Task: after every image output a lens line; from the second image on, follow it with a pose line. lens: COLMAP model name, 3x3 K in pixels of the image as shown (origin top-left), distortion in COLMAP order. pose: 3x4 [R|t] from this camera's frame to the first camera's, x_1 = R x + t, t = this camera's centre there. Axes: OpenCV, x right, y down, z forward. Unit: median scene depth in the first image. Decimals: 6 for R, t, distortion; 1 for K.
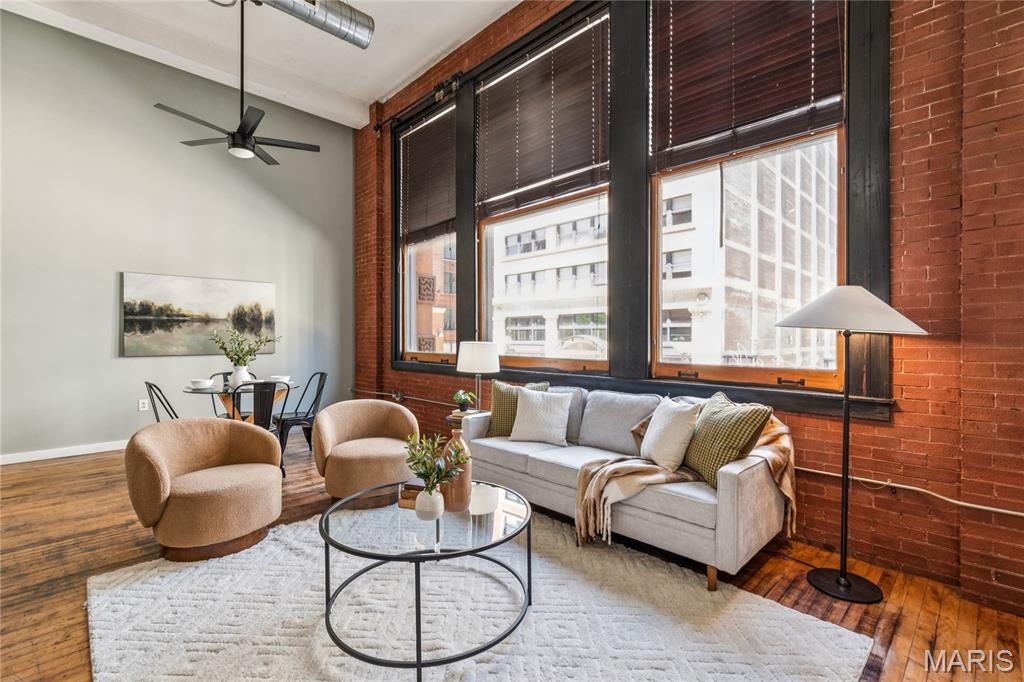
lens RADIAL K [[455.1, 0, 512.0], [0, 455.1, 341.0], [0, 0, 1]] dist [0.002709, 0.000818]
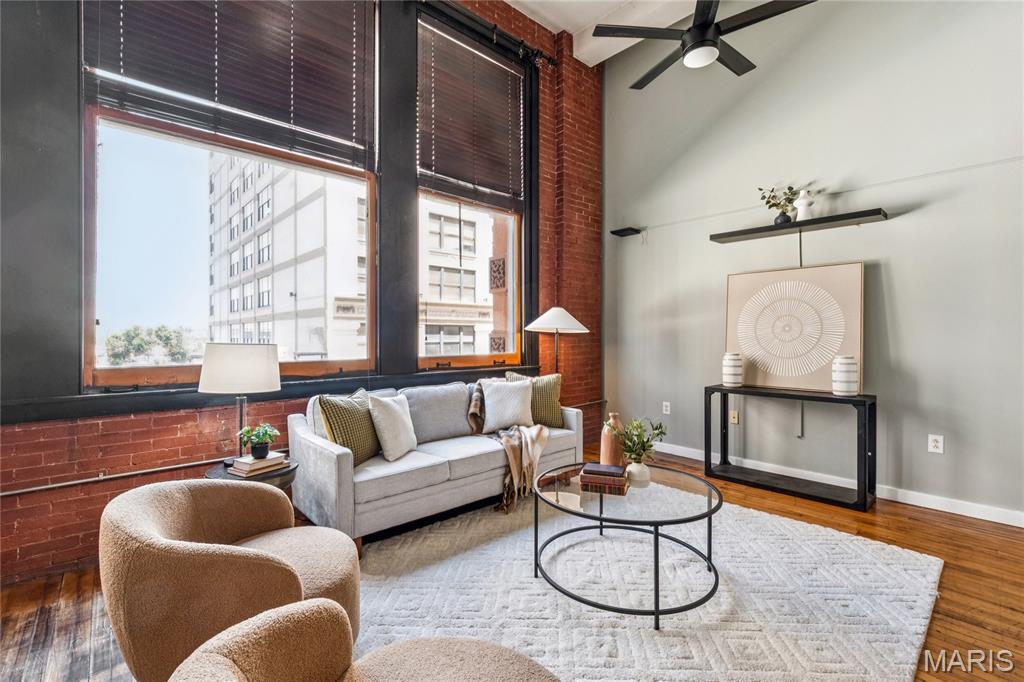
lens RADIAL K [[453.0, 0, 512.2], [0, 453.0, 334.5], [0, 0, 1]] dist [-0.003401, -0.000415]
pose [[0.034281, -0.000965, 0.999412, -0.623903], [0.008667, 0.999962, 0.000668, -0.005040], [-0.999375, 0.008639, 0.034288, 0.585256]]
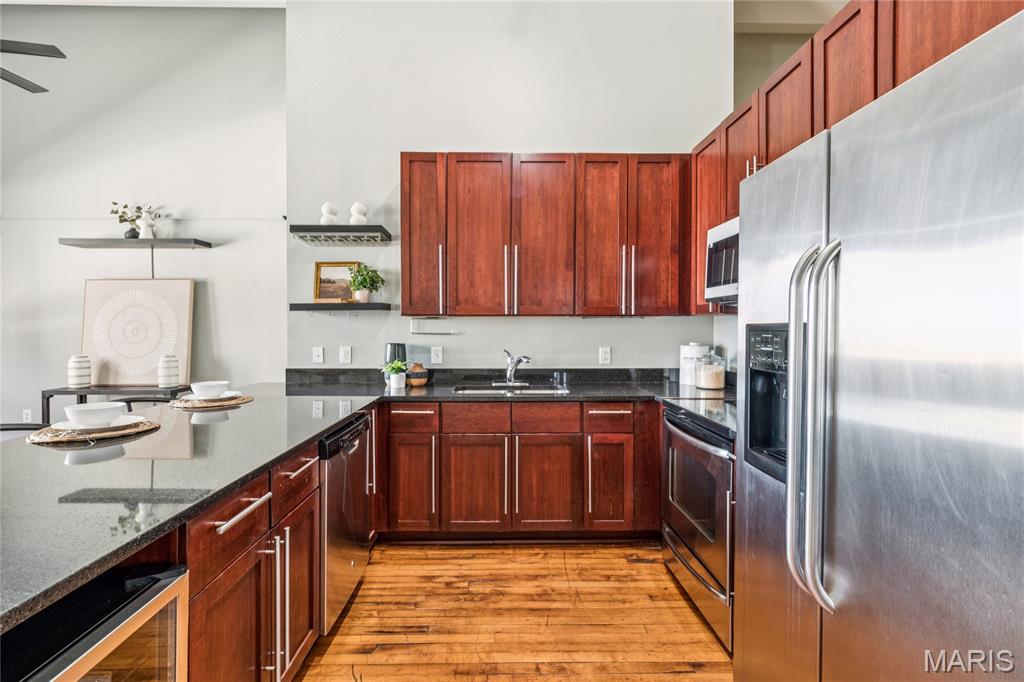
lens RADIAL K [[451.1, 0, 509.1], [0, 451.1, 336.6], [0, 0, 1]] dist [-0.002090, -0.000315]
pose [[-0.719330, -0.010821, 0.694585, -1.001871], [0.005799, 0.999750, 0.021580, -0.018389], [-0.694645, 0.019551, -0.719087, 0.225281]]
